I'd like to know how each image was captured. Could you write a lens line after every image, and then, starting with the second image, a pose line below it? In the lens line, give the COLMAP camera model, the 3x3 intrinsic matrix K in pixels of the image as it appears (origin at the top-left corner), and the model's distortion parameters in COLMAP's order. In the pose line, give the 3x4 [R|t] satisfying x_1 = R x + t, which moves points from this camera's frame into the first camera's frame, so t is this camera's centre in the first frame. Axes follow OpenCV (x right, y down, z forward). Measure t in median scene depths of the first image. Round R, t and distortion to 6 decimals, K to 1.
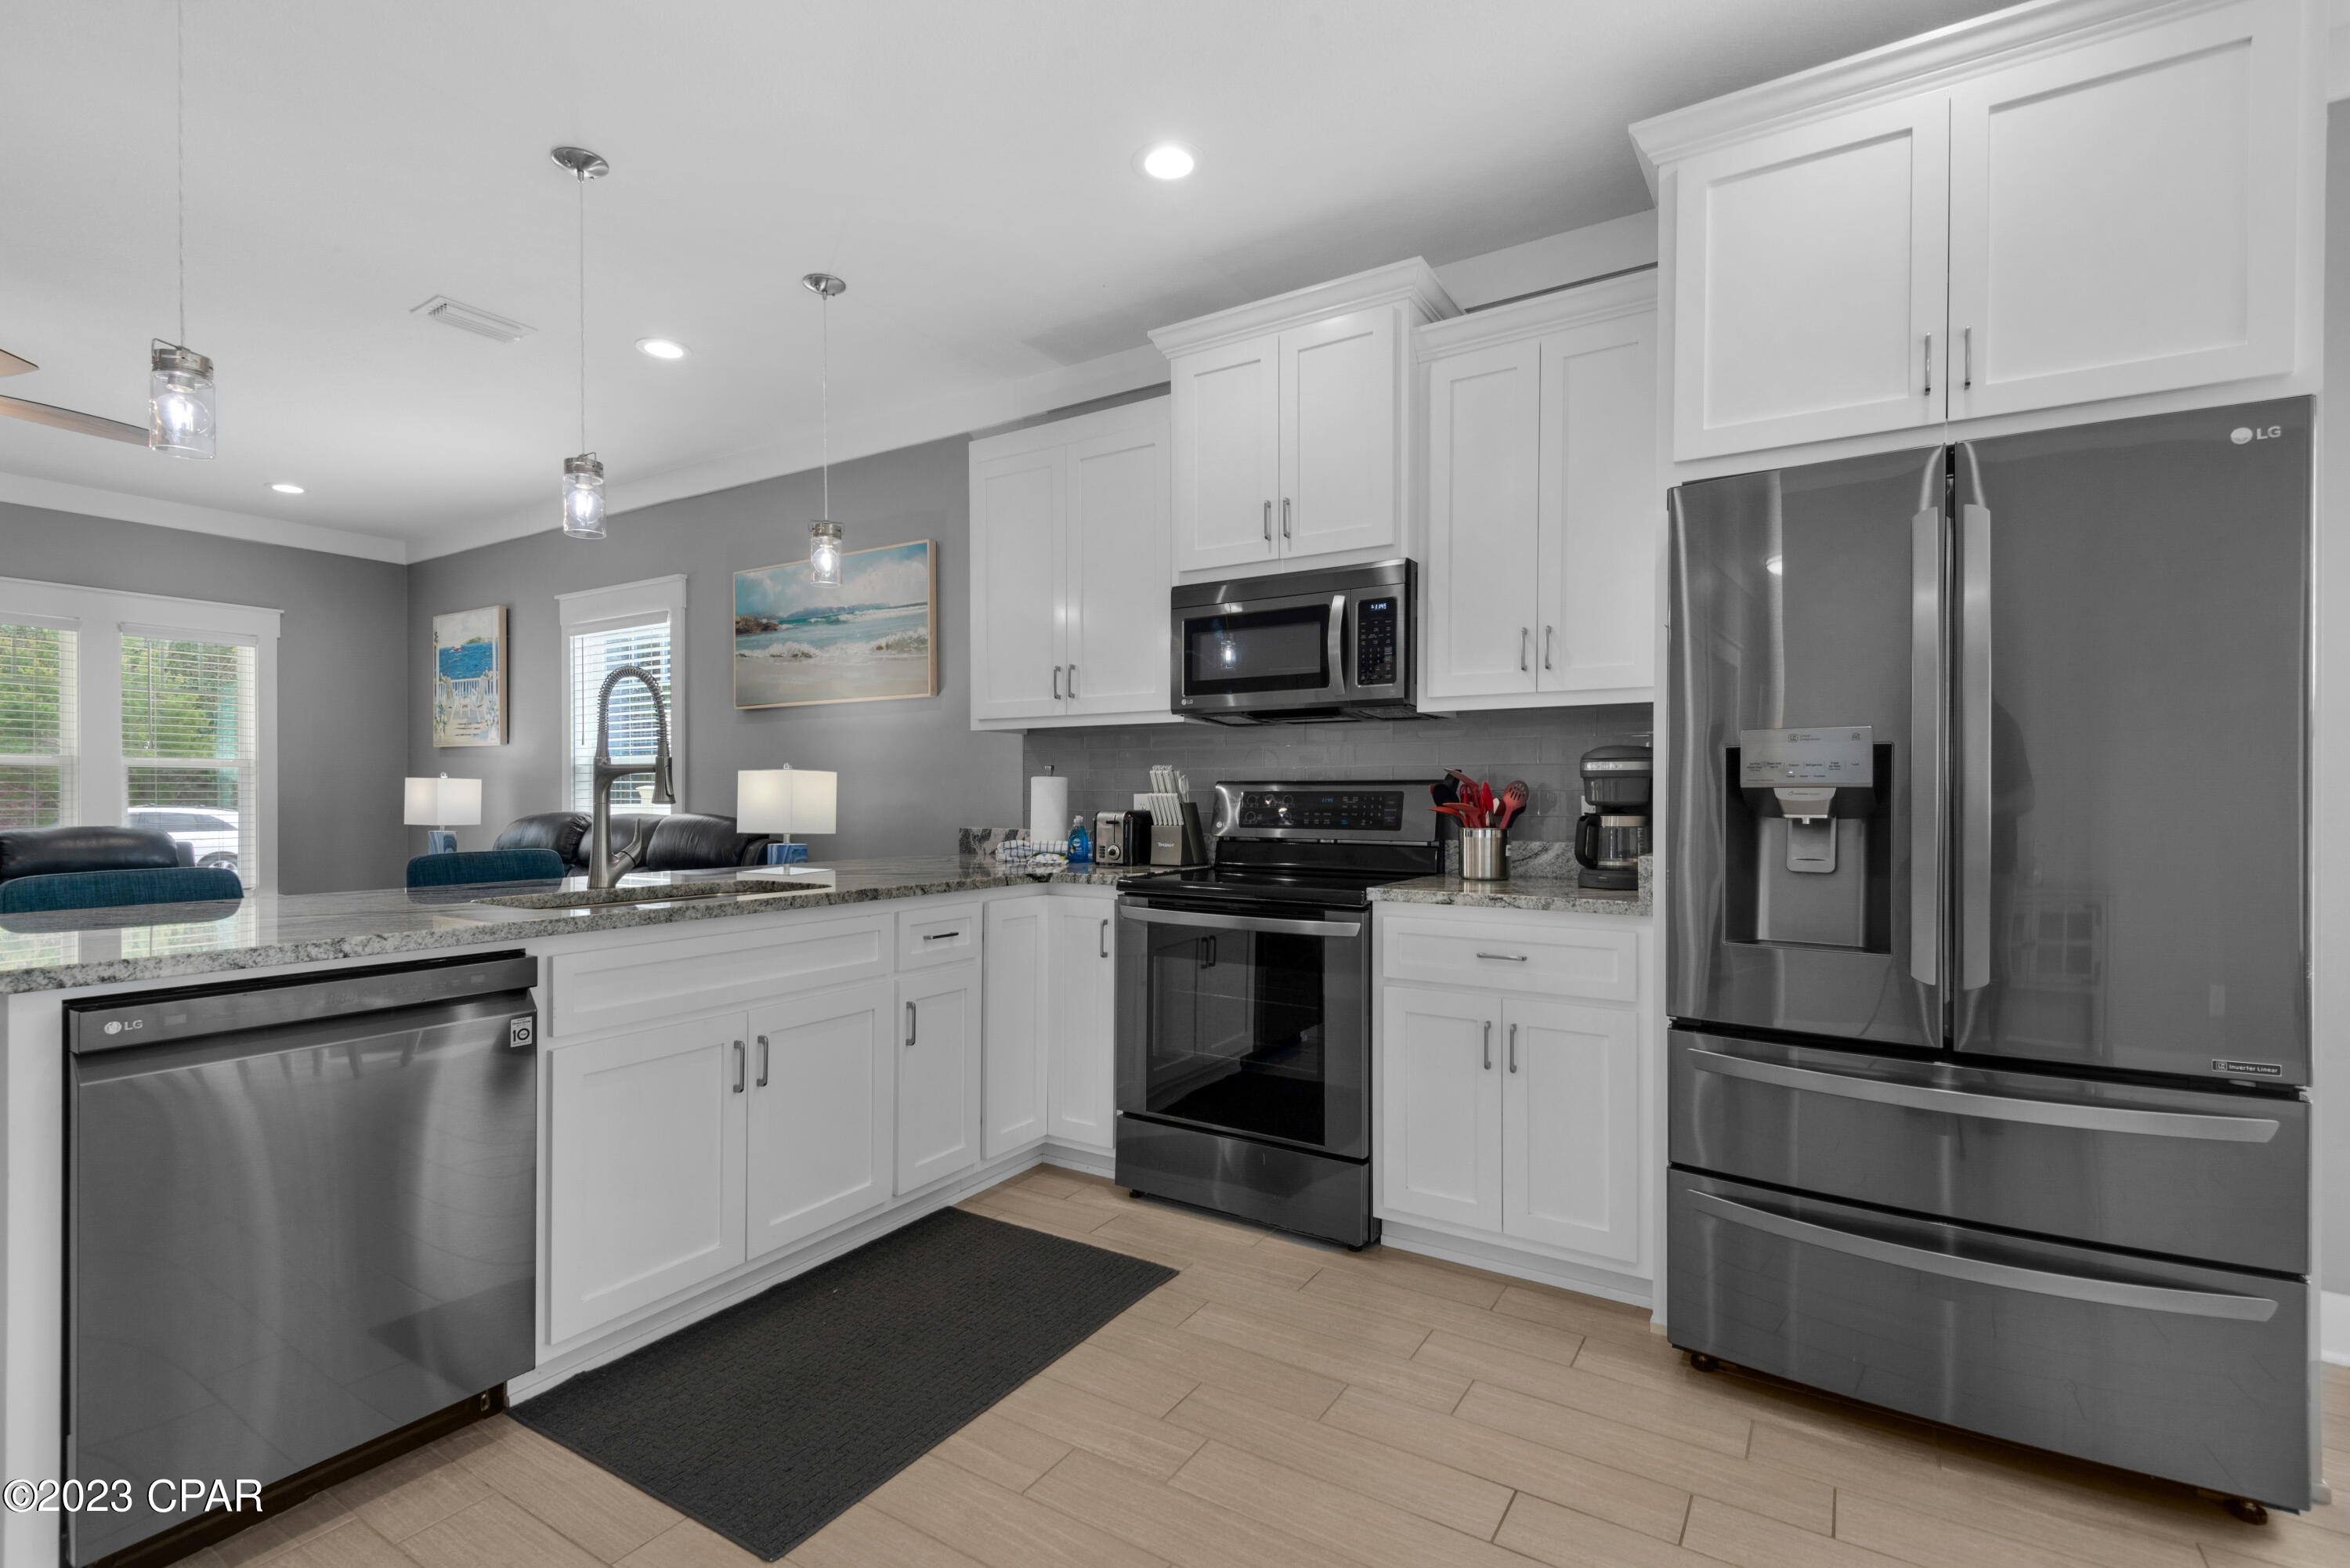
lens RADIAL K [[1069.6, 0, 1178.1], [0, 1069.6, 796.6], [0, 0, 1]] dist [0.036673, -0.019983]
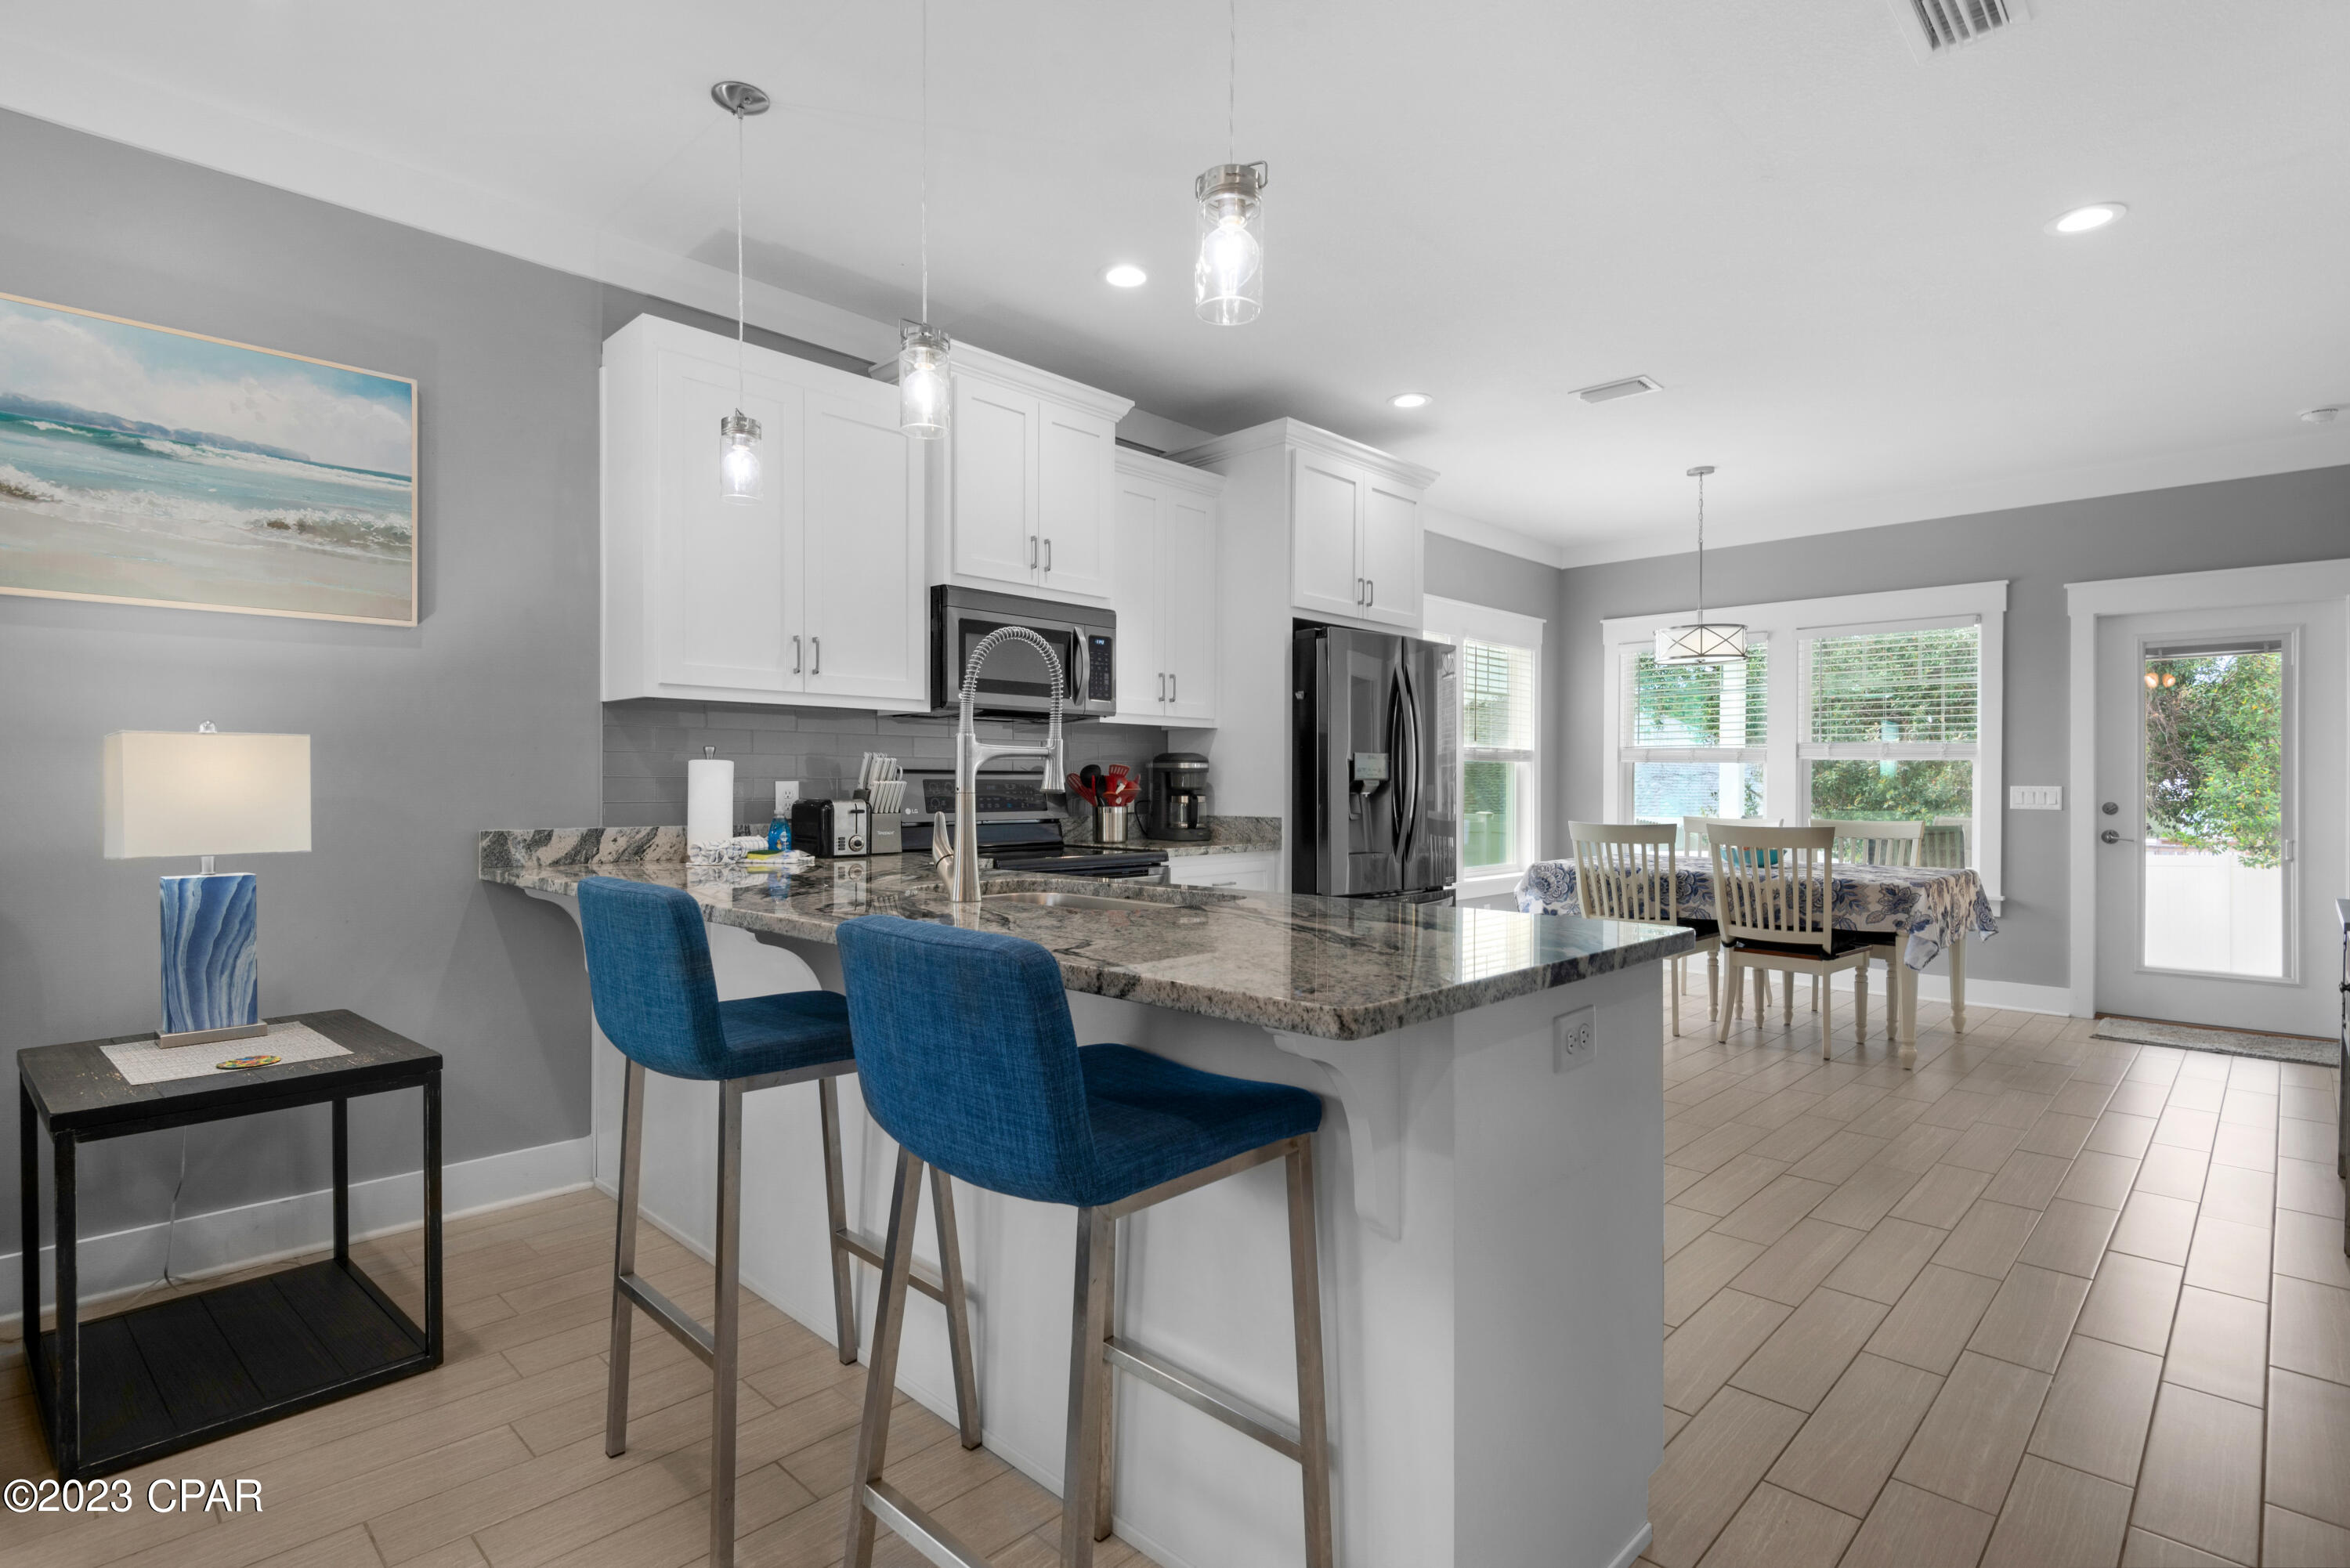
lens RADIAL K [[1136.0, 0, 1171.7], [0, 1136.0, 780.5], [0, 0, 1]] dist [0.034153, -0.029935]
pose [[0.212474, 0.002271, 0.977164, -0.968966], [-0.000309, 0.999997, -0.002256, -0.001196], [-0.977167, 0.000177, 0.212474, 0.504653]]
